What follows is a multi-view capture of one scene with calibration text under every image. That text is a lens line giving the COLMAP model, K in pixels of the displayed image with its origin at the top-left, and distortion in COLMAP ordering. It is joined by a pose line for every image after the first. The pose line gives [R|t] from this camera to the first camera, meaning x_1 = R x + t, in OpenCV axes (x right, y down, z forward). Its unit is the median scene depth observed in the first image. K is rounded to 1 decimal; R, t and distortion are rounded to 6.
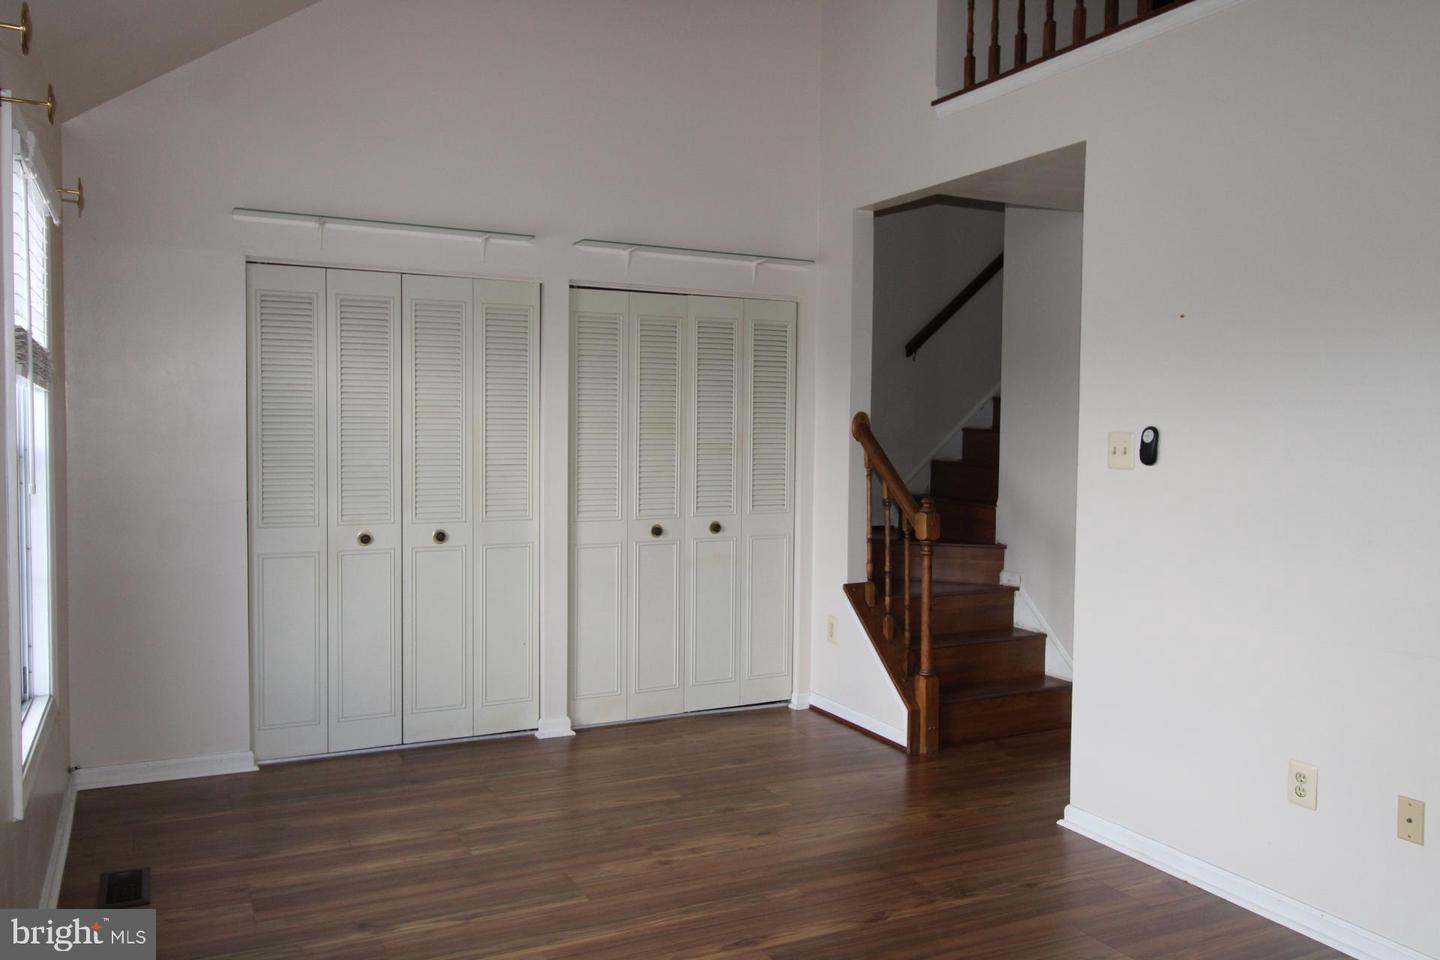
lens RADIAL K [[1119.4, 0, 723.7], [0, 1119.4, 467.2], [0, 0, 1]] dist [0.011966, -0.010420]
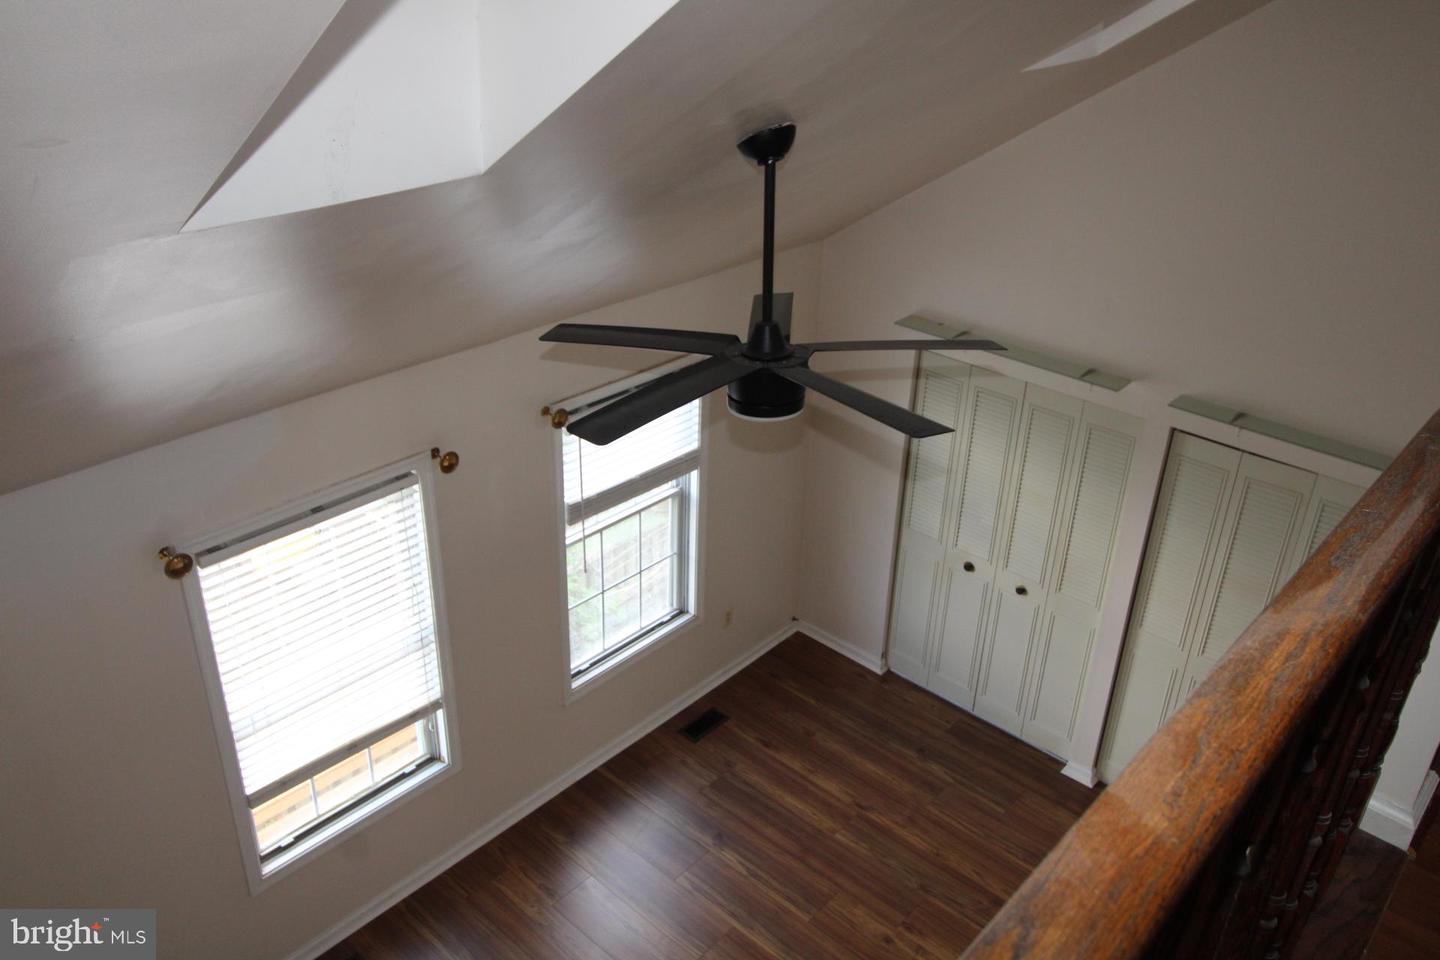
lens RADIAL K [[1119.4, 0, 723.7], [0, 1119.4, 467.2], [0, 0, 1]] dist [0.011966, -0.010420]
pose [[0.366517, 0.425319, -0.827508, 0.733772], [-0.064802, 0.898910, 0.433316, -0.719001], [0.928152, -0.105193, 0.357027, 0.372548]]
